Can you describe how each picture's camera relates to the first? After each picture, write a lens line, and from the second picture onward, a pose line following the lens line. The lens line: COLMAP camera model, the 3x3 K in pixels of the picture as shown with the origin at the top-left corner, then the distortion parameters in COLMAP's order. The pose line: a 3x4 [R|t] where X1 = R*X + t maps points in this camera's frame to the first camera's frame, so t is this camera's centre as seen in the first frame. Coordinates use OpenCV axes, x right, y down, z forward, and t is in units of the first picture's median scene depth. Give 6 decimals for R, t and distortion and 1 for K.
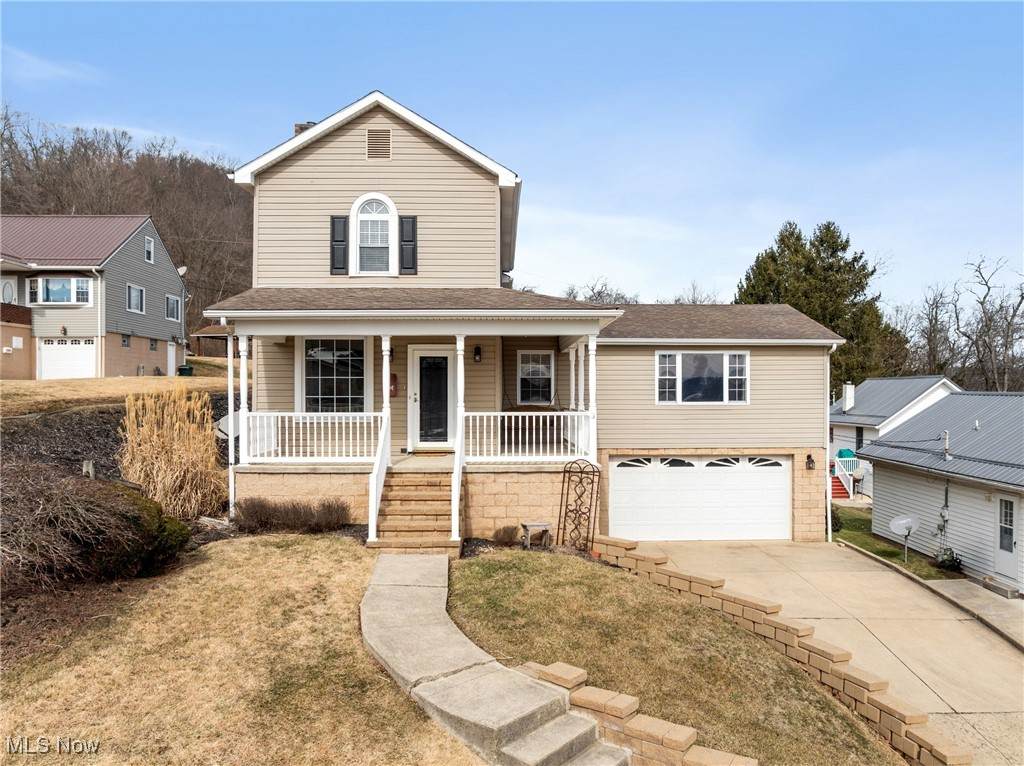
lens RADIAL K [[745.0, 0, 523.6], [0, 745.0, 400.5], [0, 0, 1]] dist [-0.026639, 0.001509]
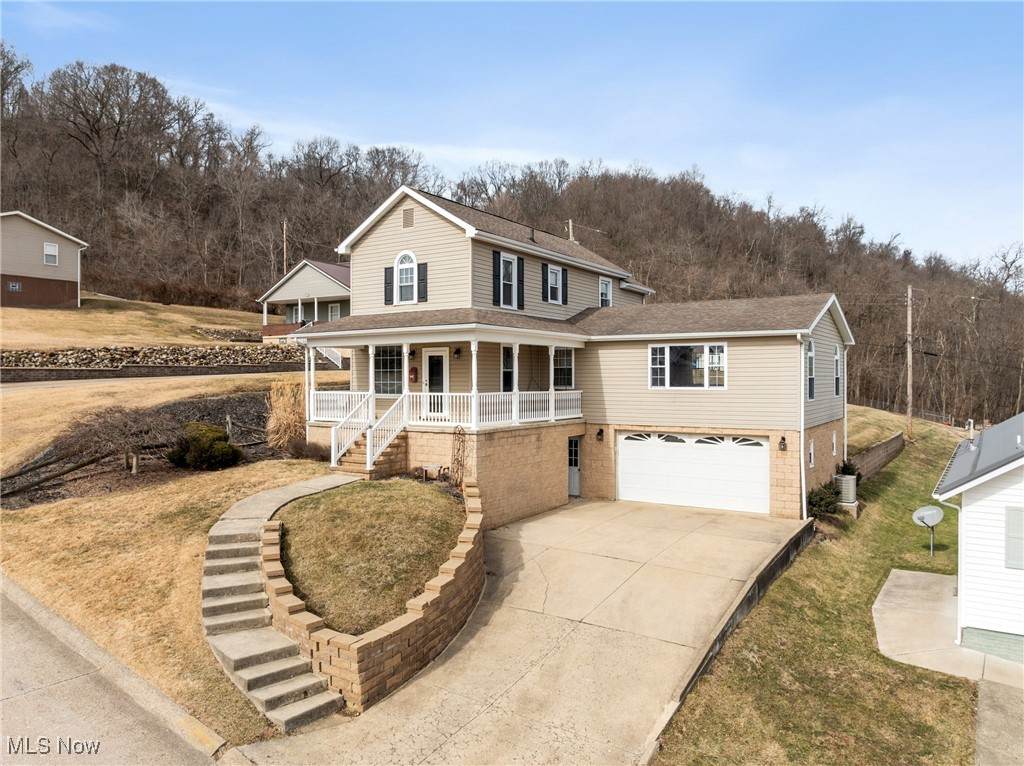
lens RADIAL K [[711.9, 0, 515.1], [0, 711.9, 385.6], [0, 0, 1]] dist [-0.010526, -0.001224]
pose [[0.821741, 0.006348, -0.569826, 0.658039], [-0.003753, 0.999977, 0.005728, -0.006021], [0.569849, -0.002568, 0.821745, -0.069843]]
